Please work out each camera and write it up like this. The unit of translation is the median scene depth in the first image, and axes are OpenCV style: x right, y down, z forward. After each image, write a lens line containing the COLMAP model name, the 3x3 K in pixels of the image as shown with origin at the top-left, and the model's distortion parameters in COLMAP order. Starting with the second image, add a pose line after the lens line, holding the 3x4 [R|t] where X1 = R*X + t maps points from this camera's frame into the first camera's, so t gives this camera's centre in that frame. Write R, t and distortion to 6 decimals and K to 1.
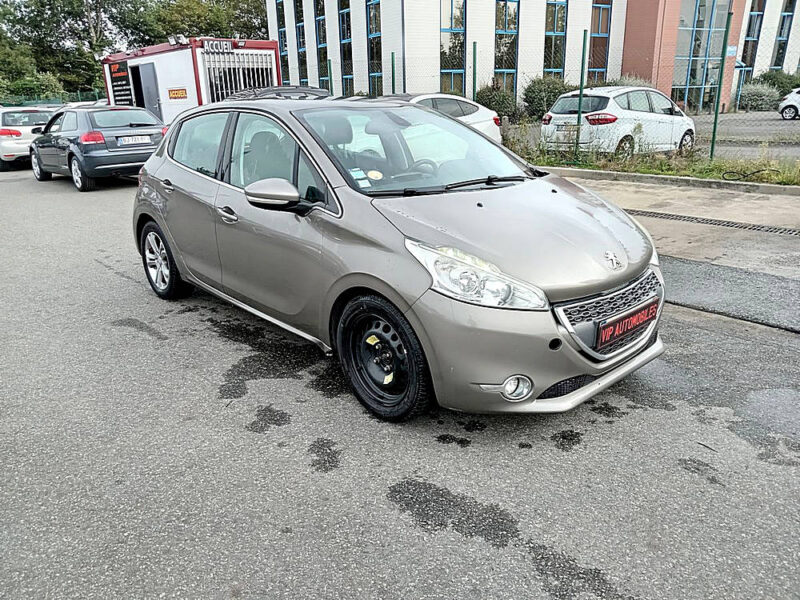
lens RADIAL K [[596.7, 0, 394.0], [0, 596.7, 297.6], [0, 0, 1]] dist [0.001134, -0.022259]
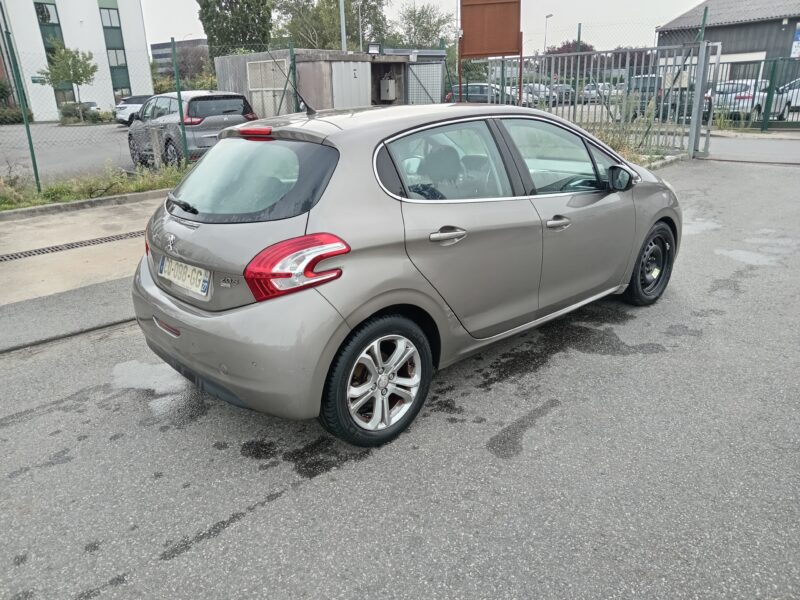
lens RADIAL K [[596.7, 0, 391.3], [0, 596.7, 300.4], [0, 0, 1]] dist [0.001134, -0.022259]
pose [[0.009115, -0.306657, 0.951776, -1.046341], [0.350558, 0.892389, 0.284166, -0.335533], [-0.936497, 0.331063, 0.115635, 1.012141]]
